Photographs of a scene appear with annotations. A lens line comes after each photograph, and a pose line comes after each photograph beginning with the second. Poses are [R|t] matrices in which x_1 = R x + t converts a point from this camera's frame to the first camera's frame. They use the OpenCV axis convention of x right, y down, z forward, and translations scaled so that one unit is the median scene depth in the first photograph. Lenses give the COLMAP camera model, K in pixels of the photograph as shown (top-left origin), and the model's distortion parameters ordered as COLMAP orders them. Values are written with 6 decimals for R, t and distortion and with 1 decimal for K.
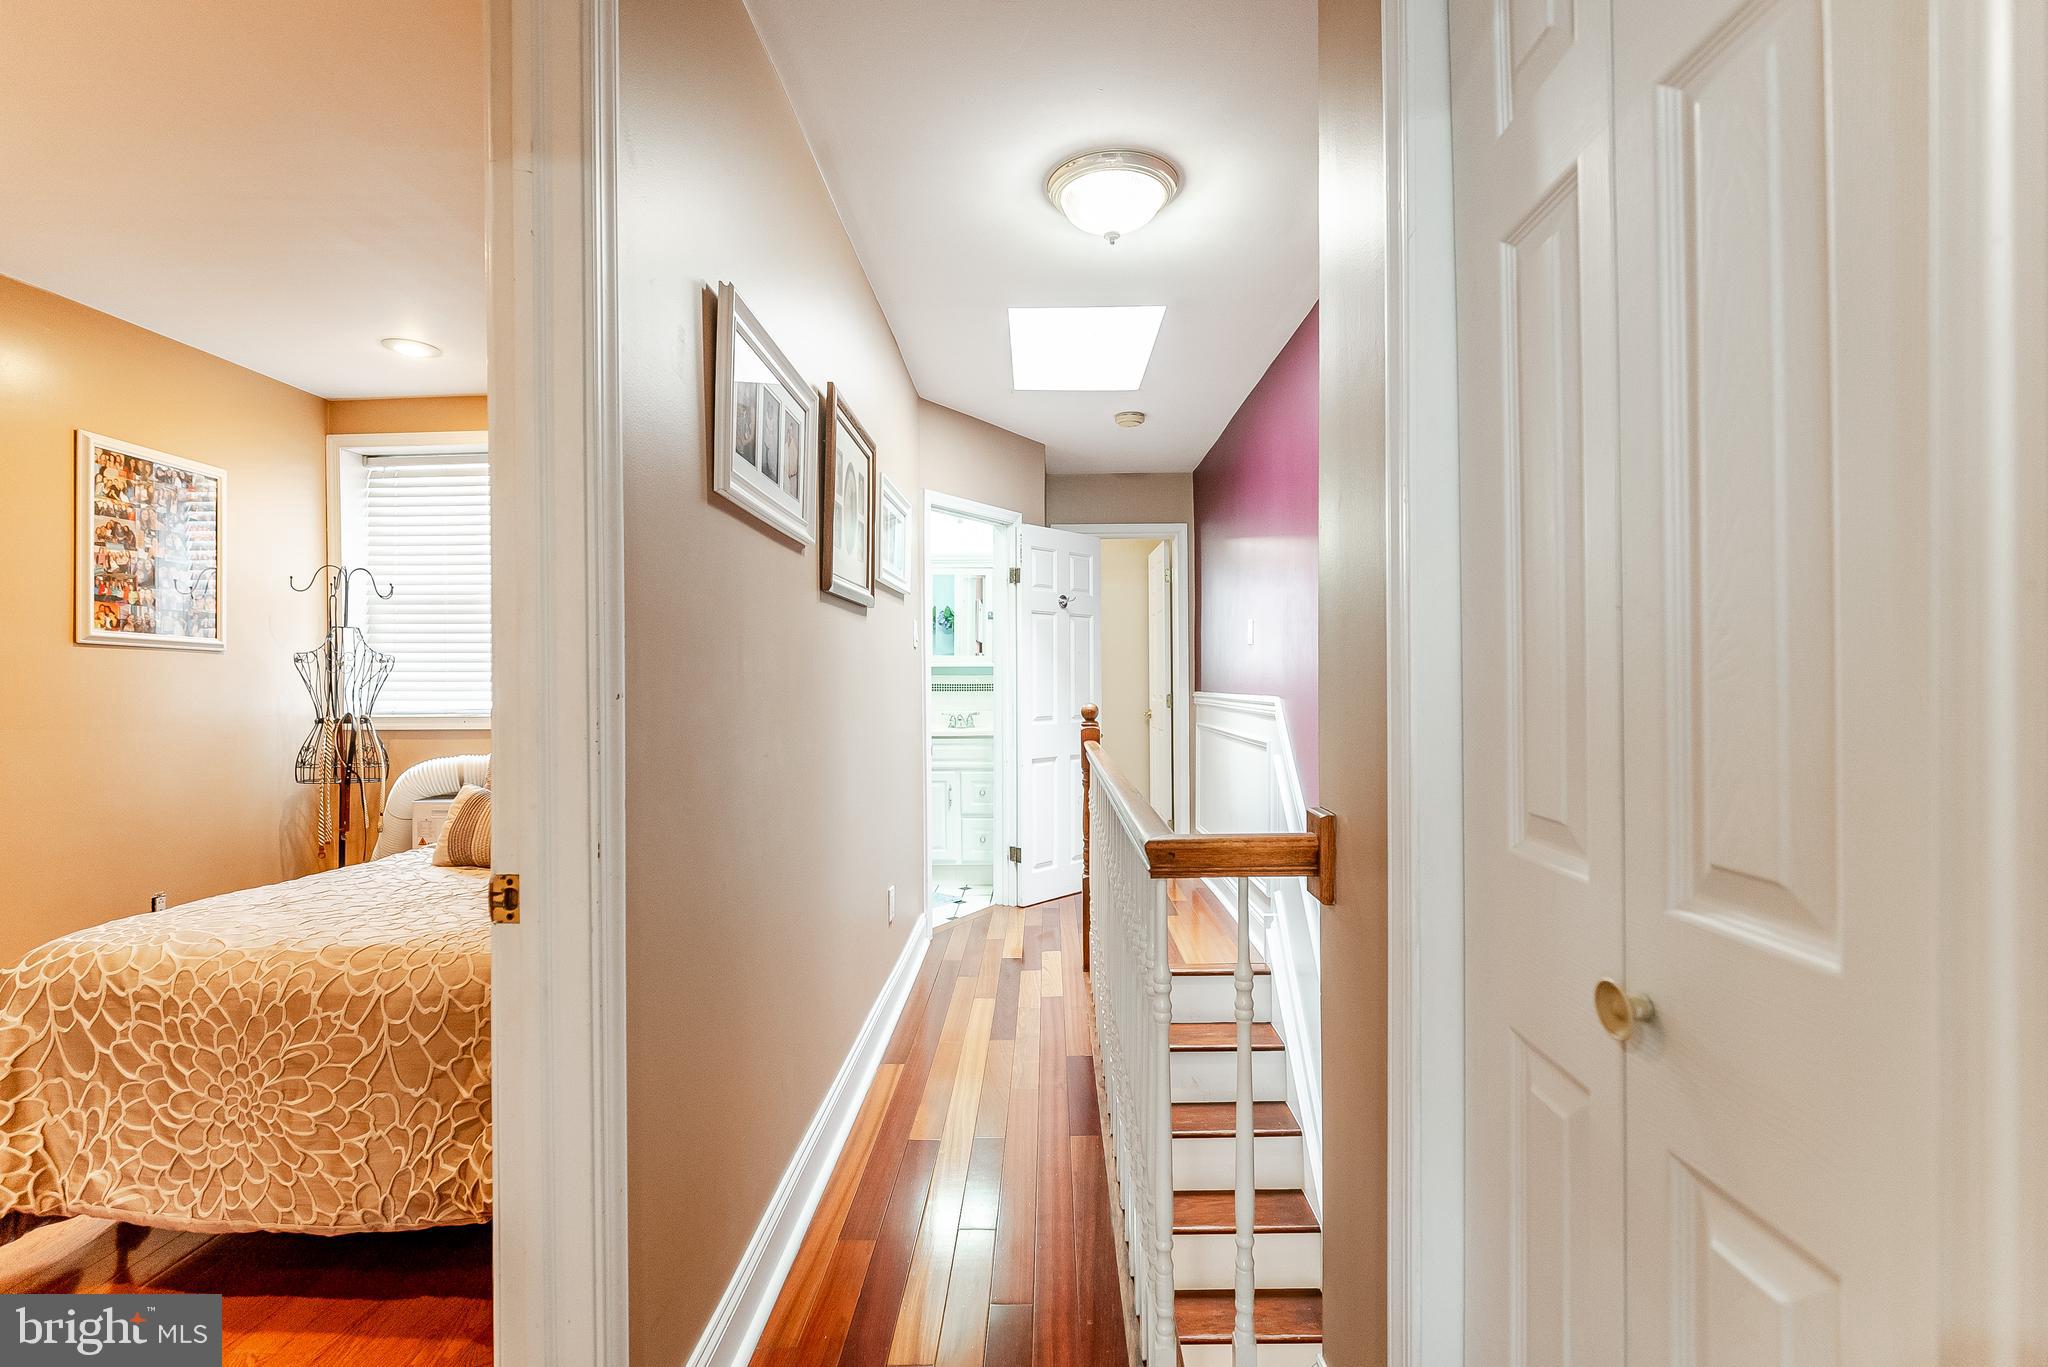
lens RADIAL K [[922.8, 0, 1034.3], [0, 922.8, 681.7], [0, 0, 1]] dist [-0.000652, -0.000388]
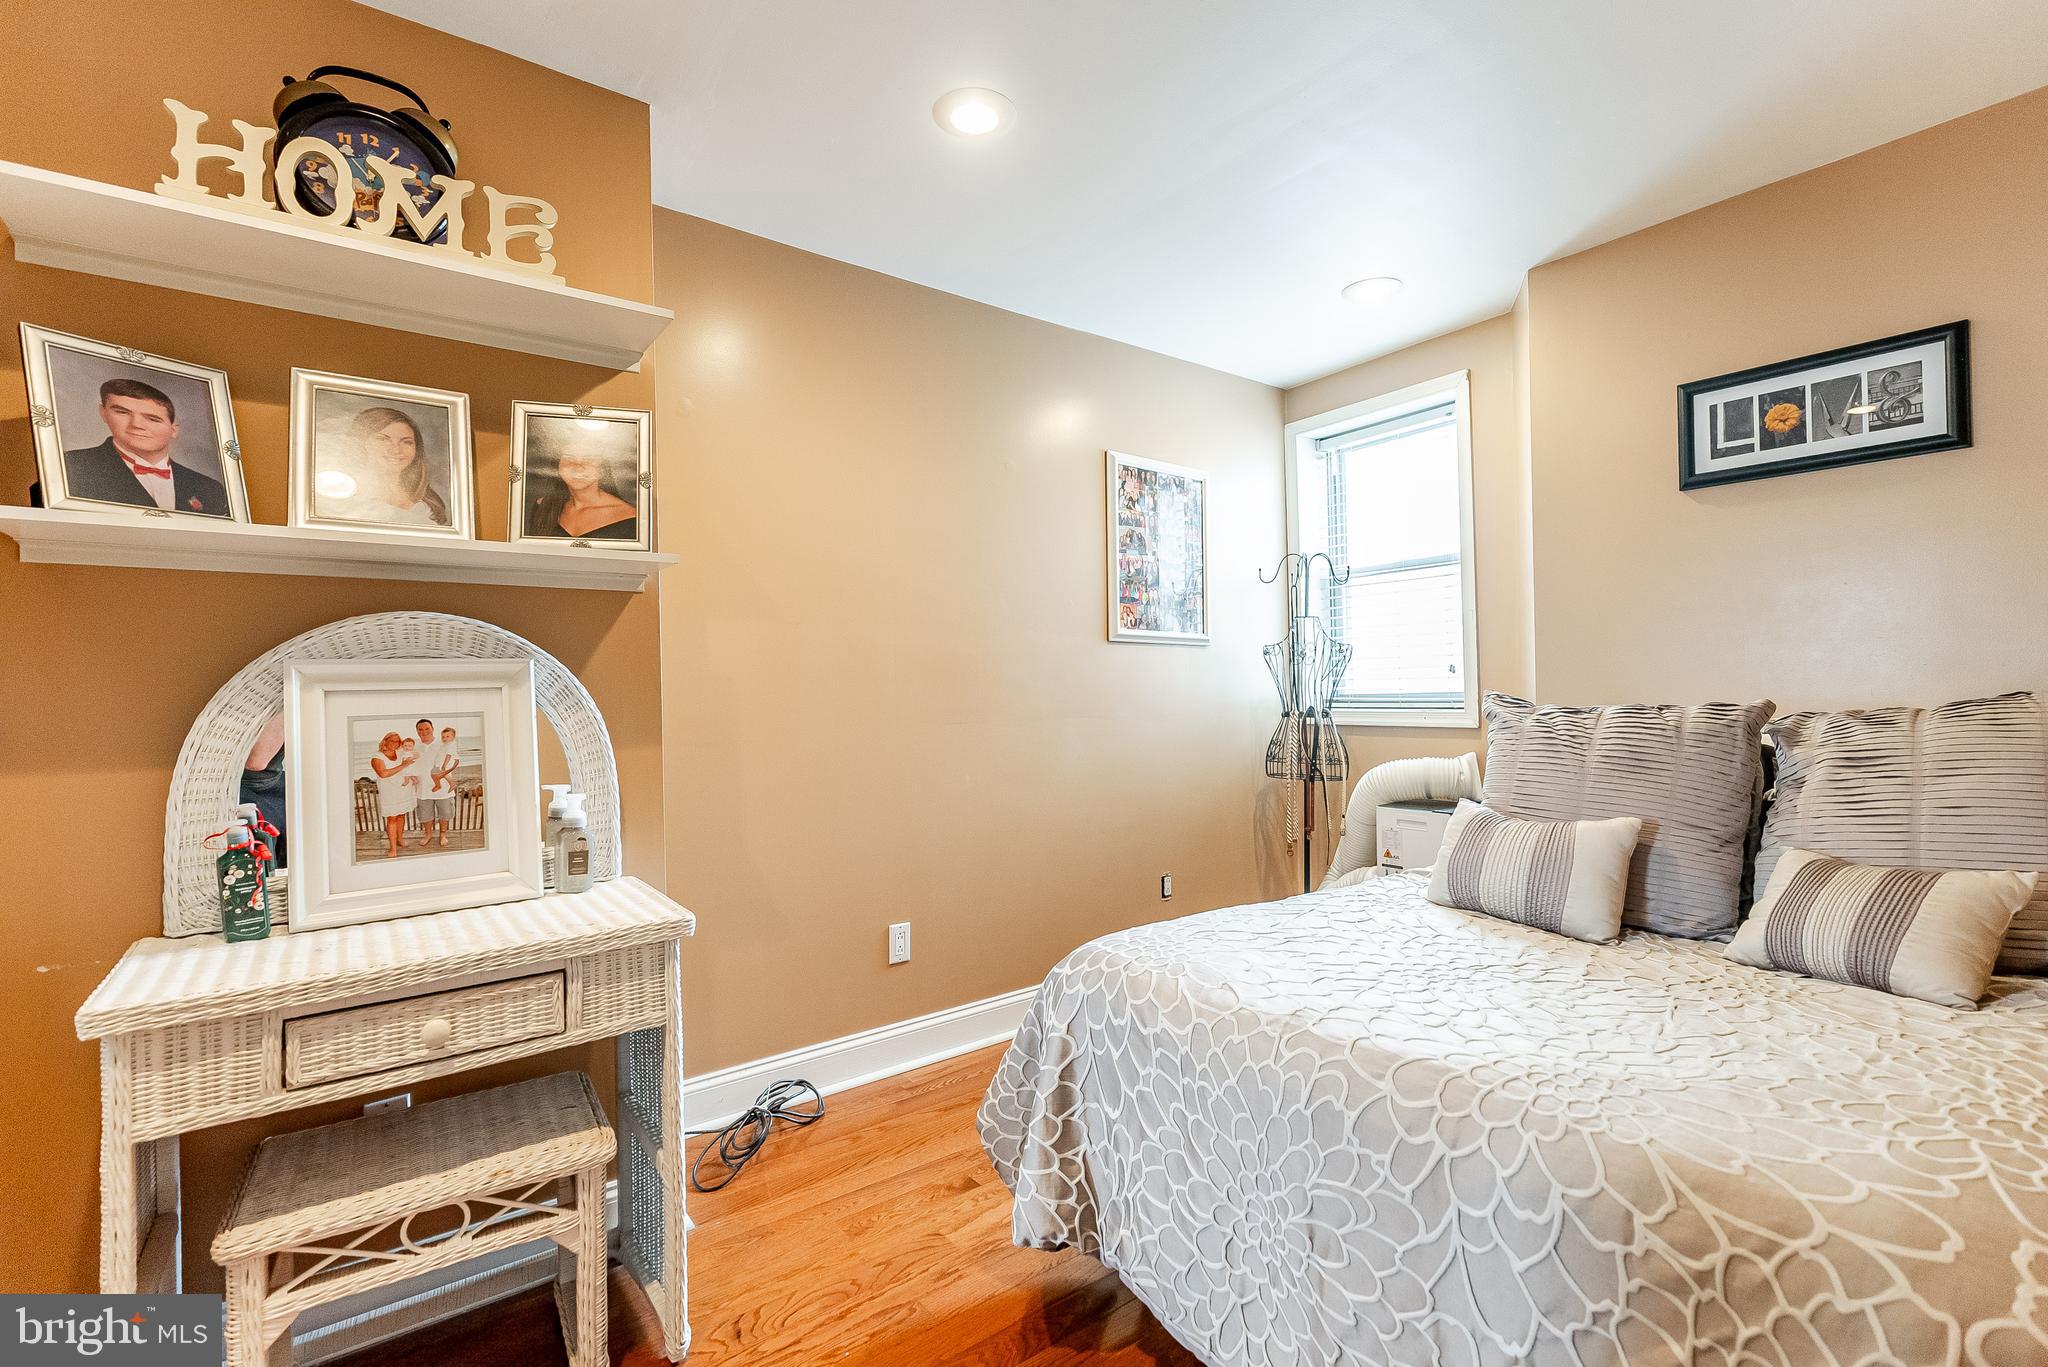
lens RADIAL K [[922.8, 0, 1022.2], [0, 922.8, 685.4], [0, 0, 1]] dist [-0.000652, -0.000388]
pose [[0.616441, -0.009432, -0.787345, -0.377240], [0.014729, 0.999891, -0.000446, 0.017823], [0.787263, -0.011322, 0.616513, 0.381936]]
